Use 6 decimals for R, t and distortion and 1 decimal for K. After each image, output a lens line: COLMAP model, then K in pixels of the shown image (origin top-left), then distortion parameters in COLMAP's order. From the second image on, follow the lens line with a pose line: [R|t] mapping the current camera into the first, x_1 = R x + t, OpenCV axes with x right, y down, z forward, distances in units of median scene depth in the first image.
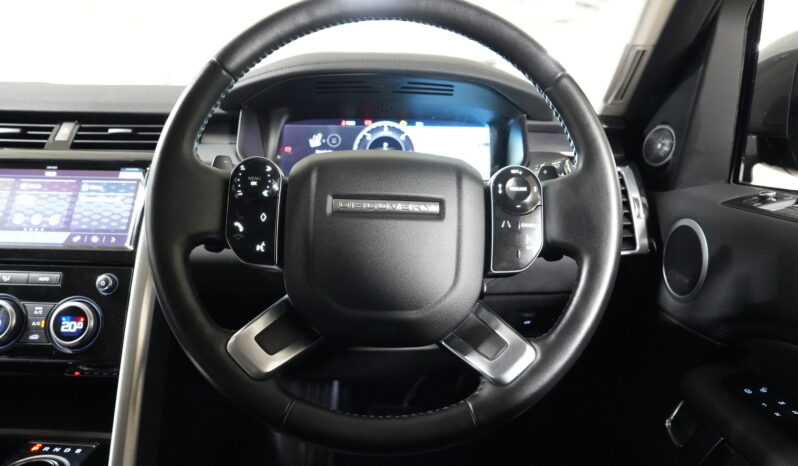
lens RADIAL K [[541.7, 0, 400.4], [0, 541.7, 235.6], [0, 0, 1]] dist [-0.109909, 0.072873]
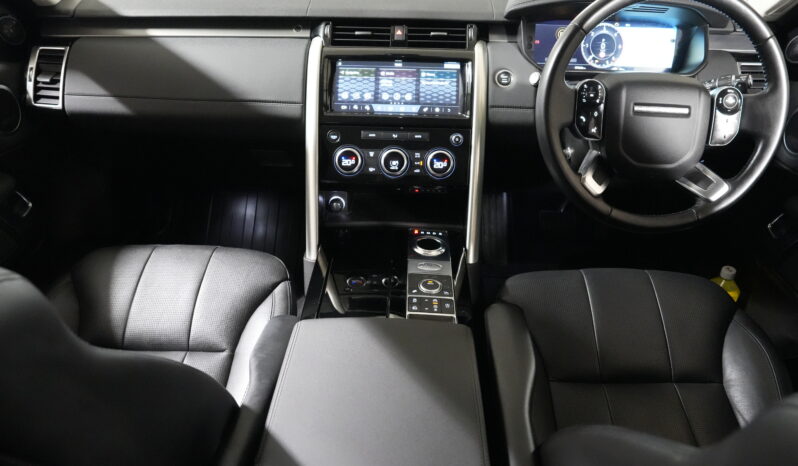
lens RADIAL K [[541.7, 0, 397.8], [0, 541.7, 239.9], [0, 0, 1]] dist [-0.109909, 0.072873]
pose [[0.998619, 0.018005, -0.049350, -0.599042], [0.000594, 0.935503, 0.353319, -0.197573], [0.052528, -0.352860, 0.934200, -0.664331]]
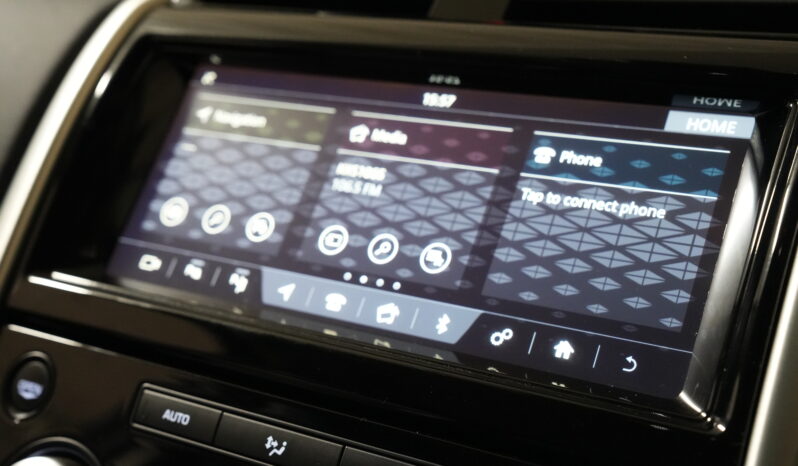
lens RADIAL K [[1117.3, 0, 400.3], [0, 1117.3, 227.9], [0, 0, 1]] dist [0.117695, 0.000000]
pose [[0.846285, 0.115823, -0.519987, -0.350019], [-0.125074, 0.991995, 0.017400, -0.054216], [0.517839, 0.050311, 0.853997, 0.447710]]
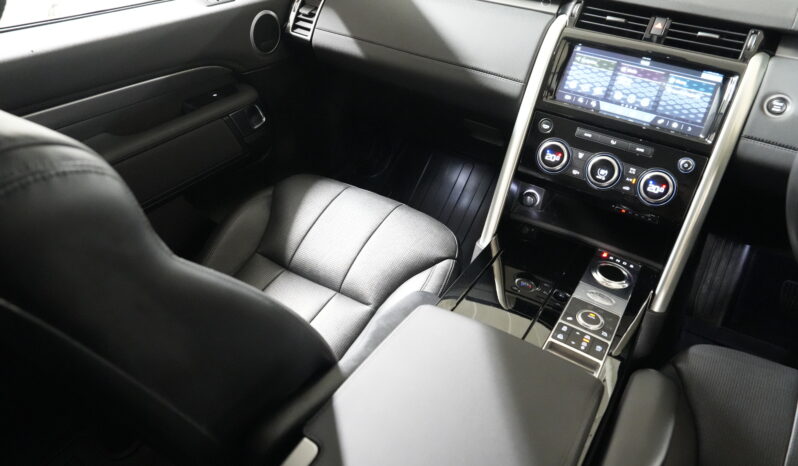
lens RADIAL K [[541.7, 0, 396.4], [0, 541.7, 237.5], [0, 0, 1]] dist [-0.109909, 0.072873]
pose [[0.834372, 0.328548, -0.442583, -0.474004], [-0.132383, 0.898885, 0.417708, -0.198023], [0.535069, -0.289933, 0.793499, -0.519259]]
